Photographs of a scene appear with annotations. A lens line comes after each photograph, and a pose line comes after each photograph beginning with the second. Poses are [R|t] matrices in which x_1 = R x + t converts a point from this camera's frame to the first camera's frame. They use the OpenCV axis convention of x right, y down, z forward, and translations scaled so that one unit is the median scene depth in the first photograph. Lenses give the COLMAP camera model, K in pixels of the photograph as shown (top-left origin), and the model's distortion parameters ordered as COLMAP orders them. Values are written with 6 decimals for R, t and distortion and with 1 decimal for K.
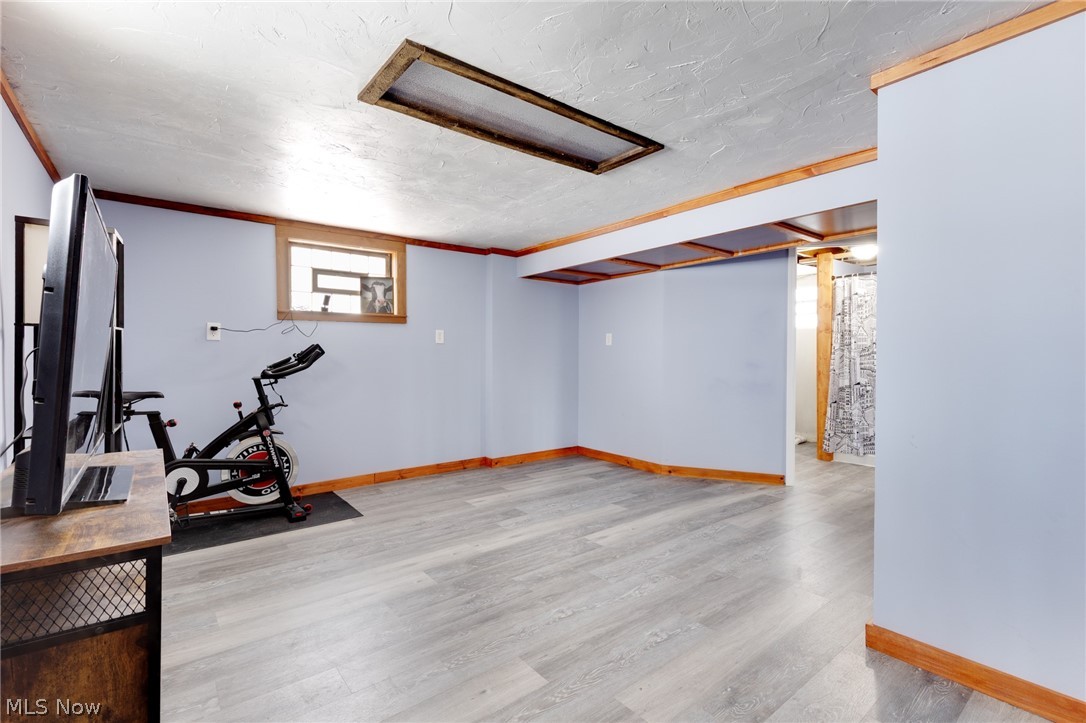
lens RADIAL K [[491.4, 0, 543.0], [0, 491.4, 361.5], [0, 0, 1]] dist [0.001889, 0.000115]
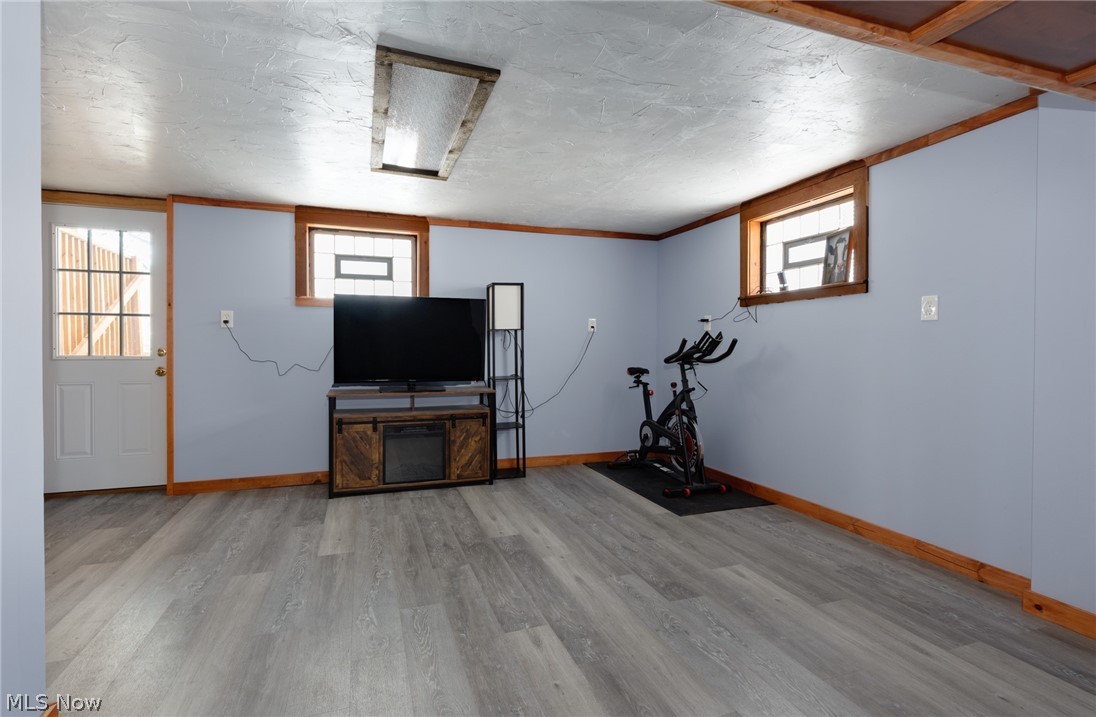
lens RADIAL K [[521.3, 0, 546.5], [0, 521.3, 349.2], [0, 0, 1]] dist [0.000395, -0.000236]
pose [[-0.329042, 0.007425, -0.944286, 0.674020], [-0.014830, 0.999805, 0.013029, -0.009806], [0.944199, 0.018291, -0.328867, 1.136559]]
